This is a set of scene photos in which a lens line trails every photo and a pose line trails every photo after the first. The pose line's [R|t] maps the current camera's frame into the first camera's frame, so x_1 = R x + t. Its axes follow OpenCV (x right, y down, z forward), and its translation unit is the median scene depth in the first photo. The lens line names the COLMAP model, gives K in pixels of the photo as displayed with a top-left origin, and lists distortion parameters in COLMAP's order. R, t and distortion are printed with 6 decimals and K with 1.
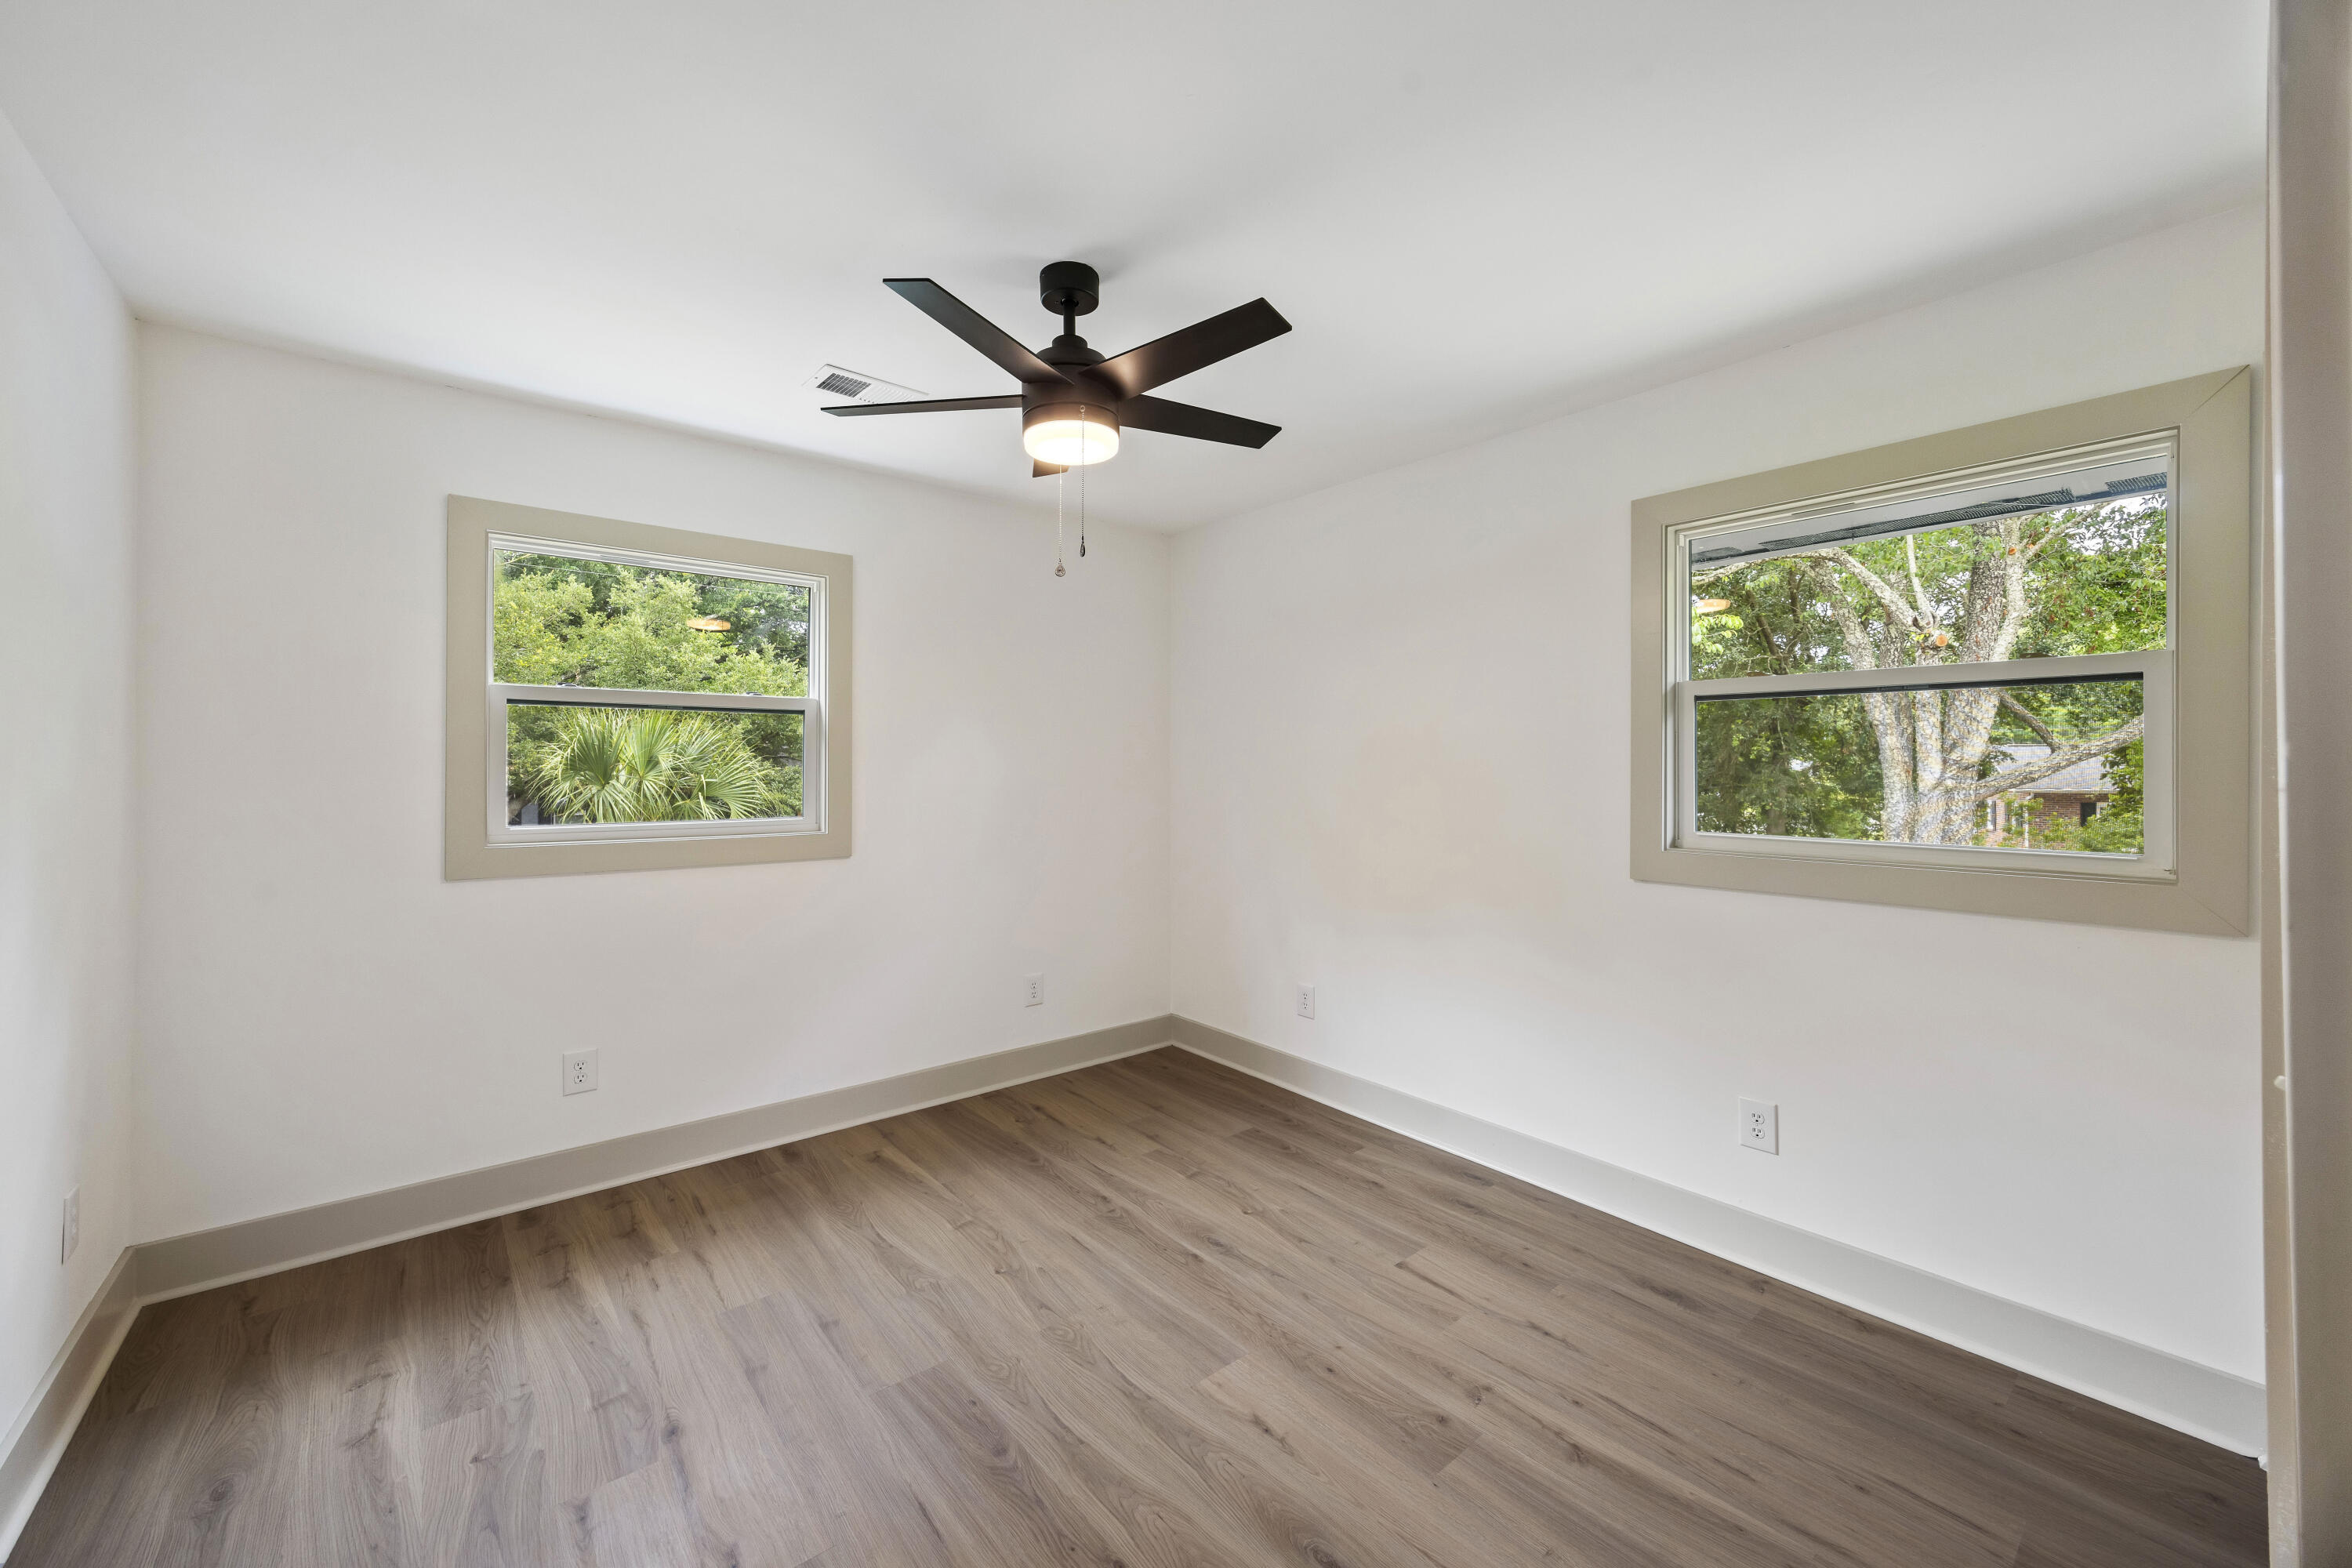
lens RADIAL K [[936.5, 0, 1183.7], [0, 936.5, 762.4], [0, 0, 1]] dist [-0.001746, -0.000168]
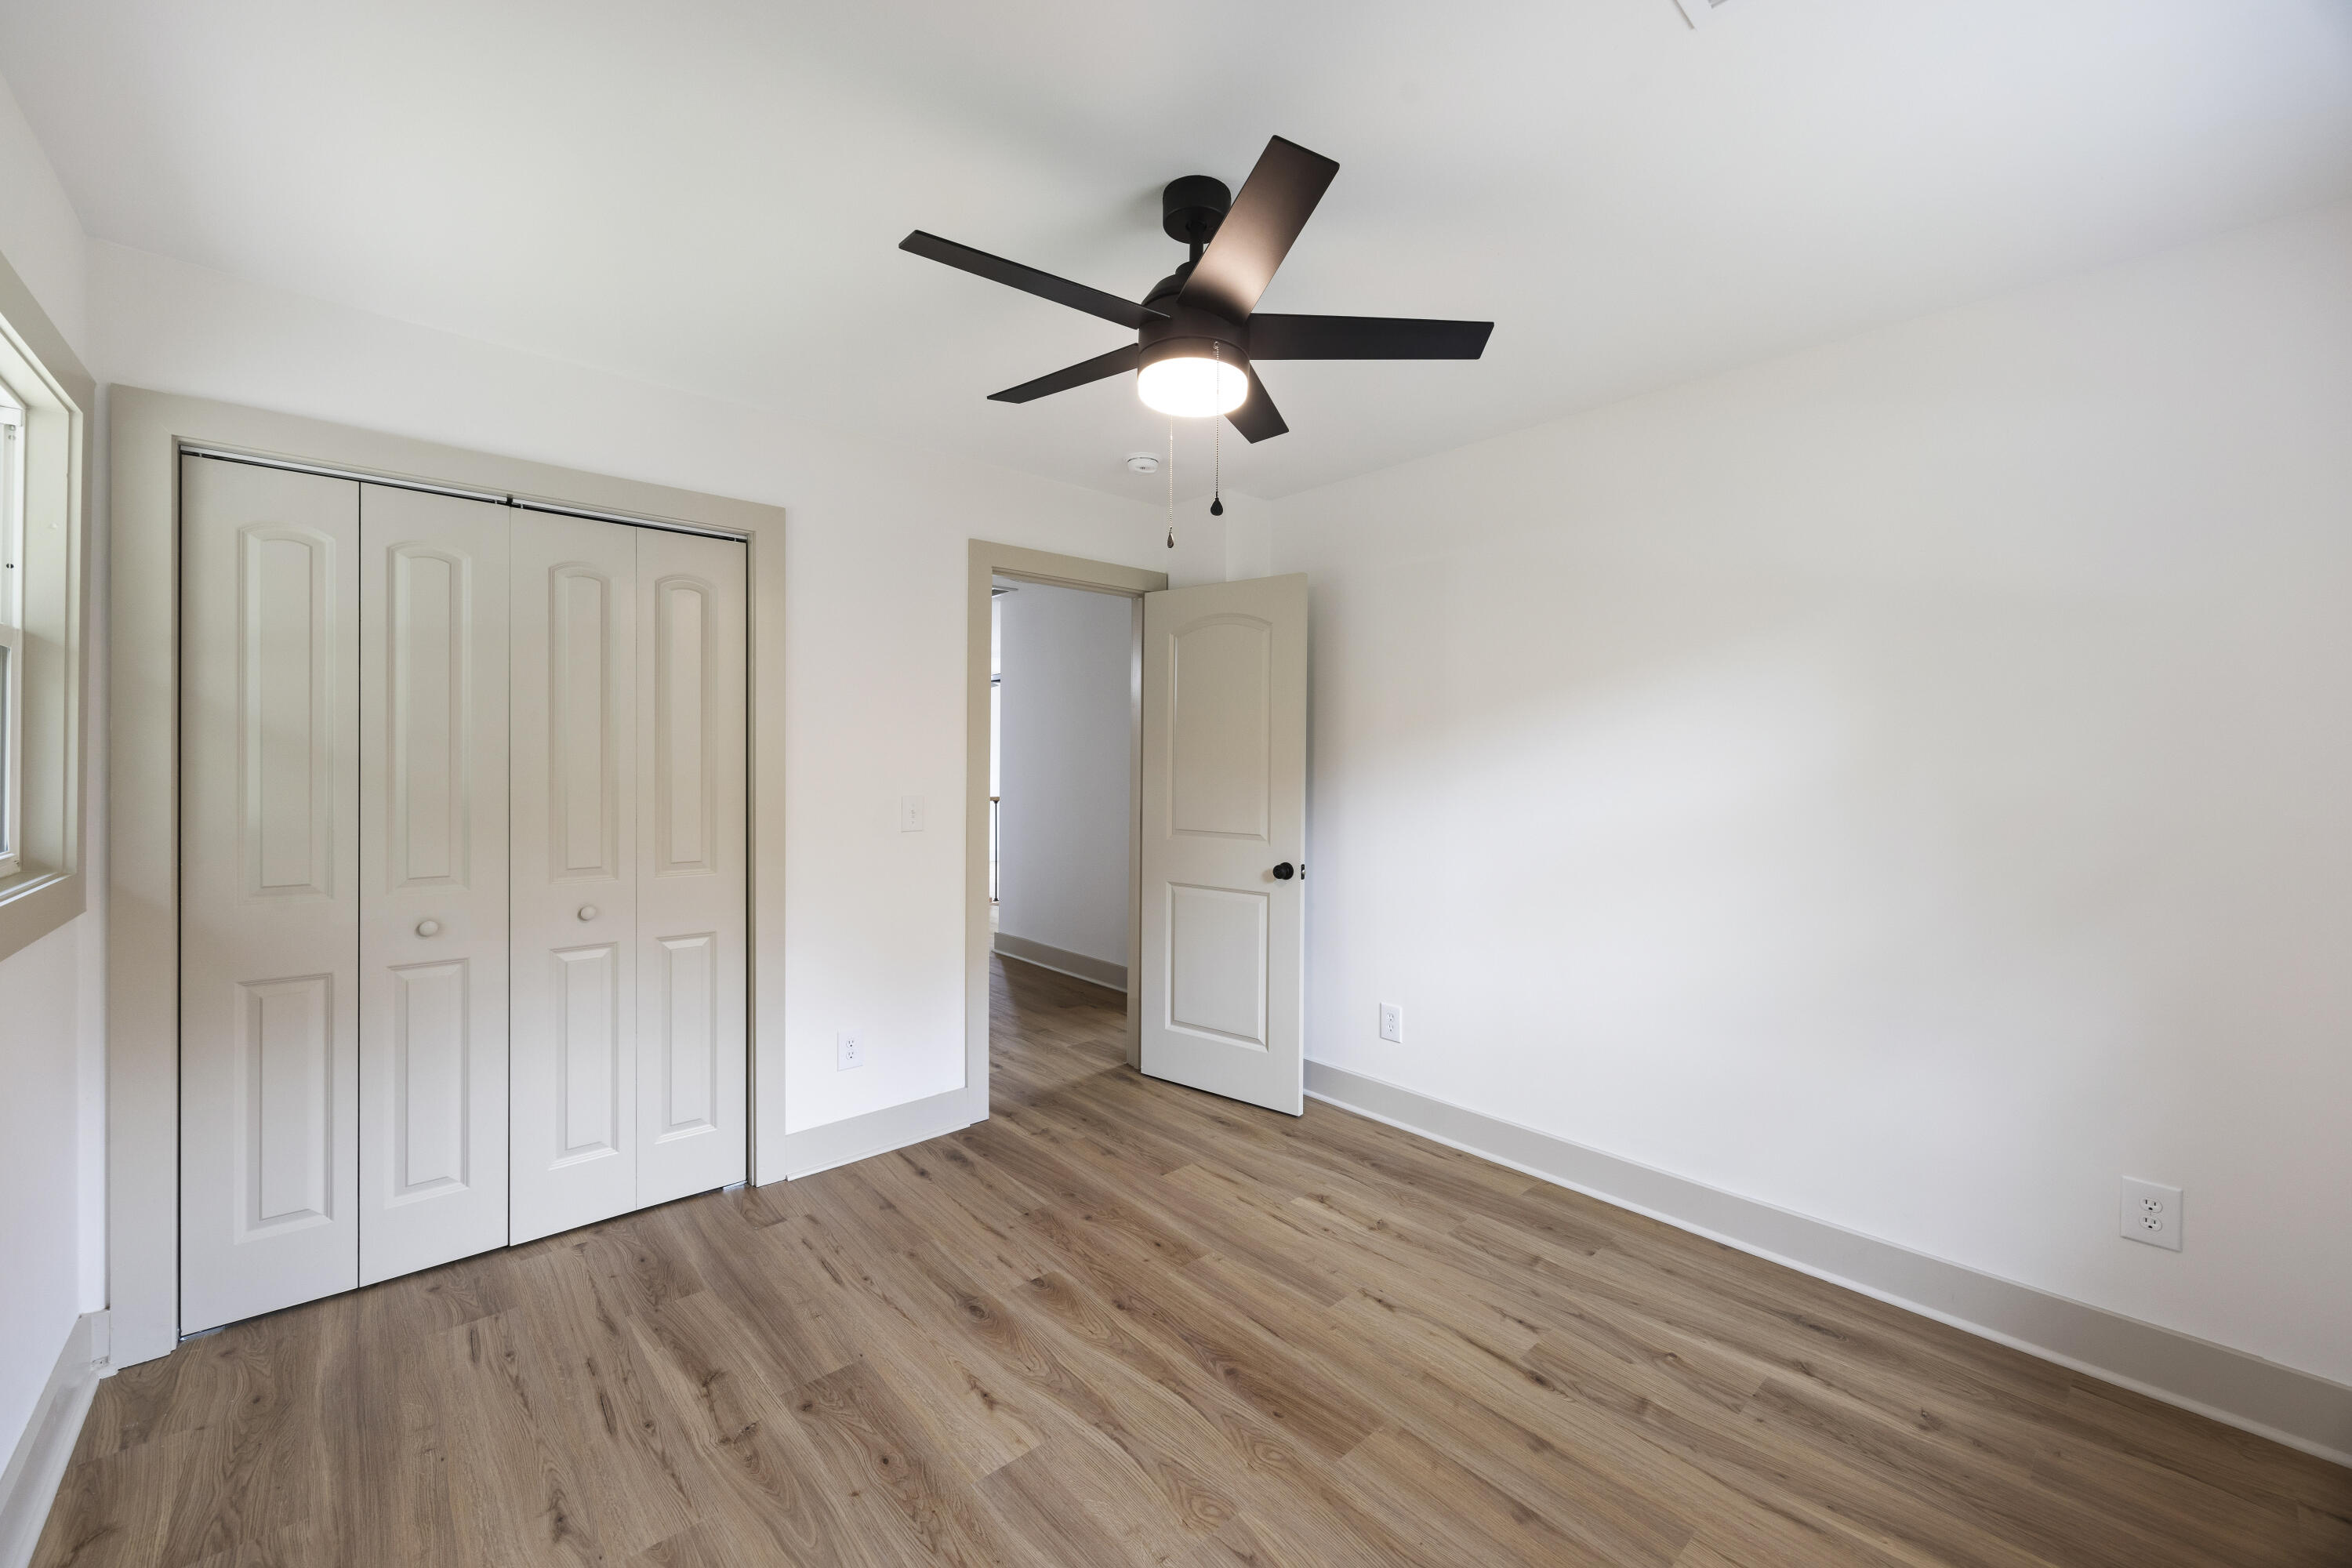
lens RADIAL K [[936.5, 0, 1183.7], [0, 936.5, 762.4], [0, 0, 1]] dist [-0.001746, -0.000168]
pose [[-0.999388, -0.006293, -0.034406, -0.088890], [-0.006359, 0.999978, 0.001818, 0.001984], [0.034394, 0.002036, -0.999406, 1.960466]]
